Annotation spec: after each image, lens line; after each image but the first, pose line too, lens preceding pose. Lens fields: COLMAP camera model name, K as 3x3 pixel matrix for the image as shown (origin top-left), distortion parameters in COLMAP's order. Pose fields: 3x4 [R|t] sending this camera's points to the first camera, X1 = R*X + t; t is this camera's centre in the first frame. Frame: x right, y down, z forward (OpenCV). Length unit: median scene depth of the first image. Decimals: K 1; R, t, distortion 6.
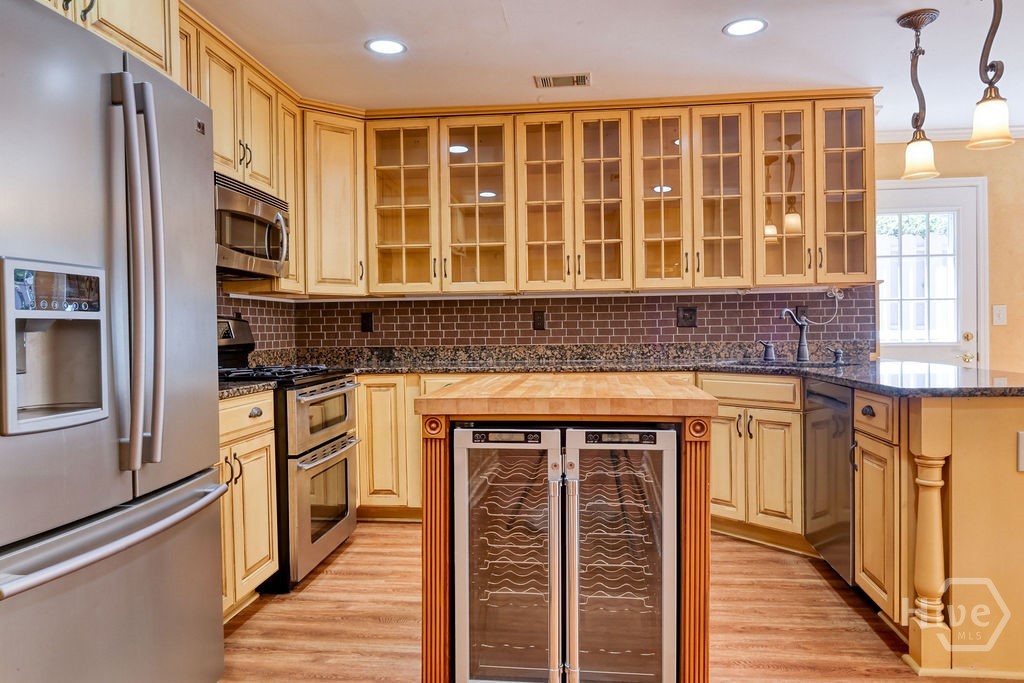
lens RADIAL K [[697.0, 0, 515.9], [0, 697.0, 342.2], [0, 0, 1]] dist [-0.010301, 0.001711]
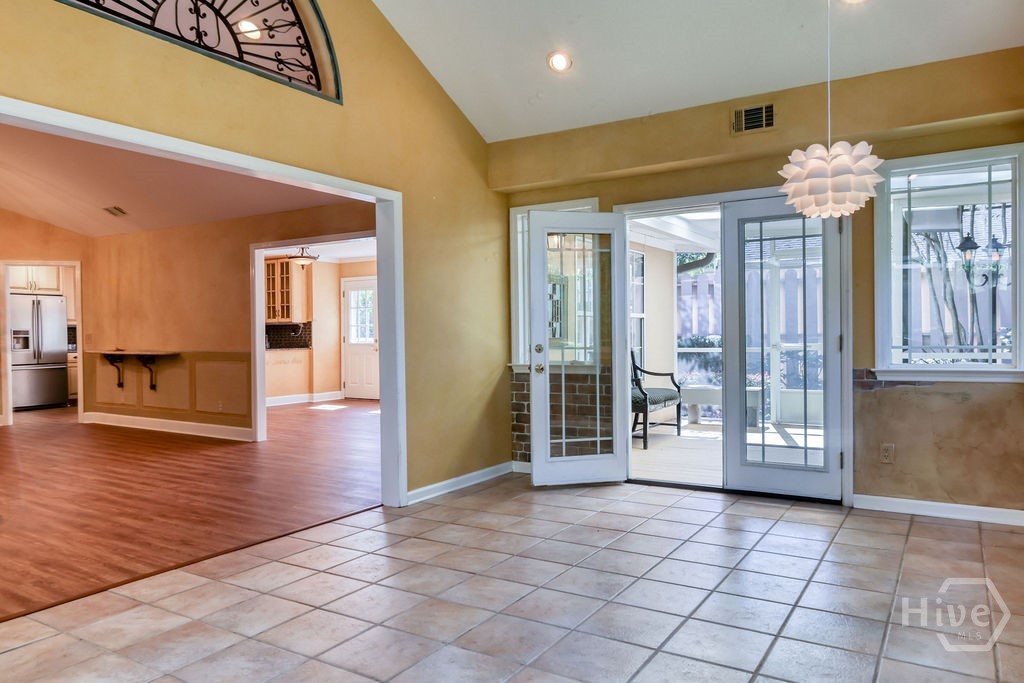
lens RADIAL K [[706.2, 0, 521.5], [0, 706.2, 341.2], [0, 0, 1]] dist [-0.009355, -0.001298]
pose [[0.900938, 0.011145, -0.433805, 2.629822], [-0.011672, 0.999931, 0.001449, -0.020287], [0.433792, 0.003757, 0.901005, -1.224819]]
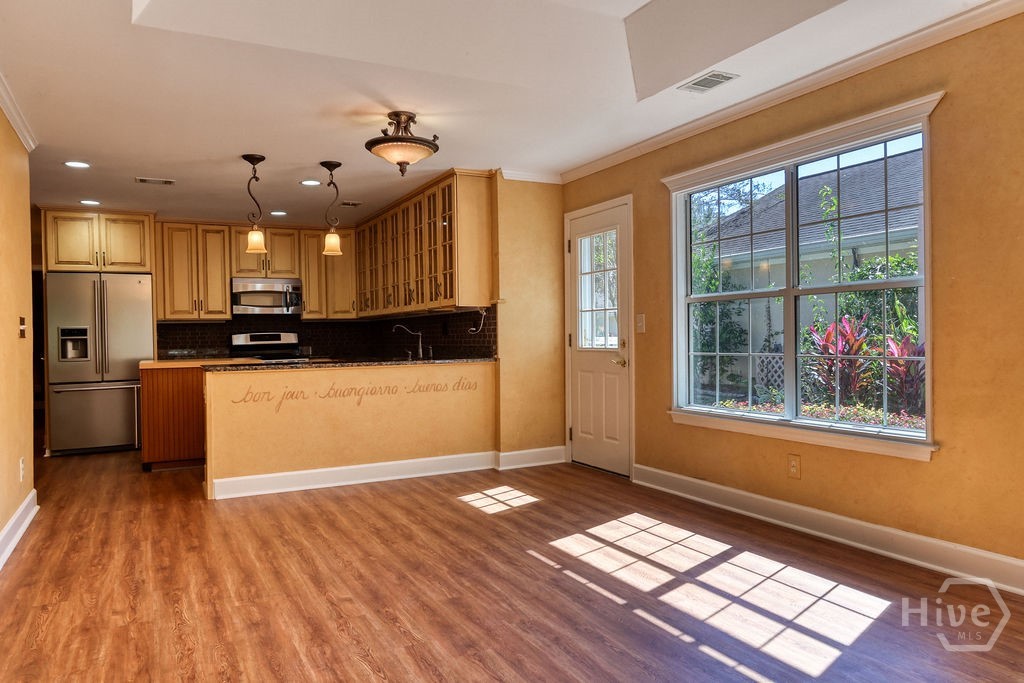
lens RADIAL K [[720.0, 0, 512.0], [0, 720.0, 341.5], [0, 0, 1]] dist [-0.002105, 0.000337]
pose [[0.542228, 0.010495, -0.840166, 1.798229], [-0.004586, 0.999944, 0.009531, -0.025740], [0.840219, -0.001315, 0.542246, 0.295118]]
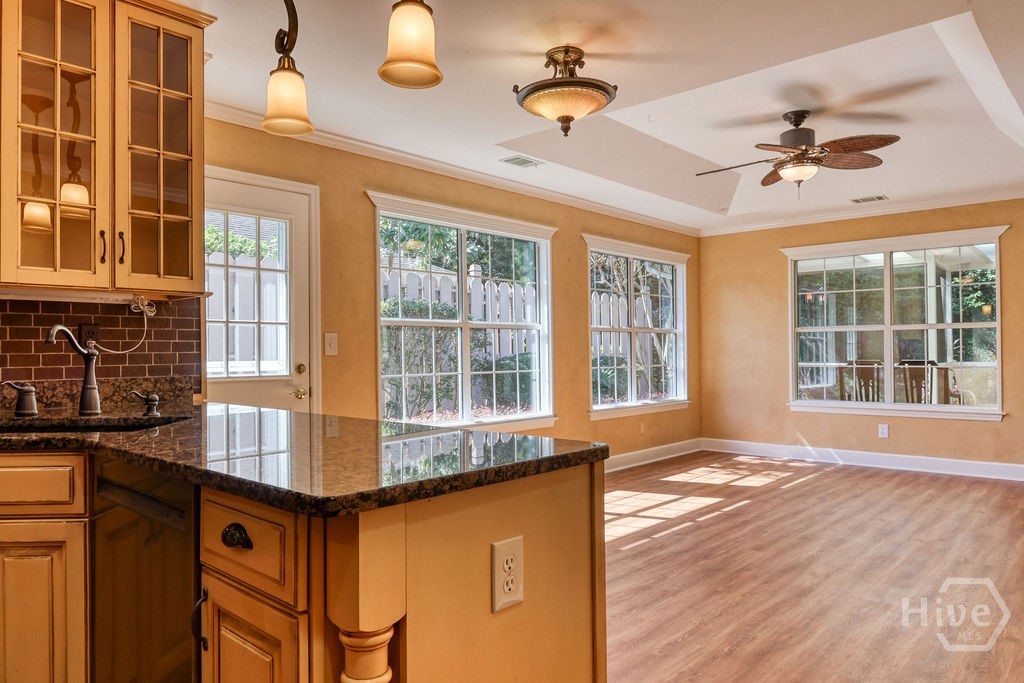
lens RADIAL K [[697.0, 0, 515.9], [0, 697.0, 342.2], [0, 0, 1]] dist [-0.010301, 0.001711]
pose [[0.588841, 0.019738, 0.808008, 0.140595], [0.012095, 0.999375, -0.033227, -0.010594], [-0.808158, 0.029338, 0.588234, 0.341367]]
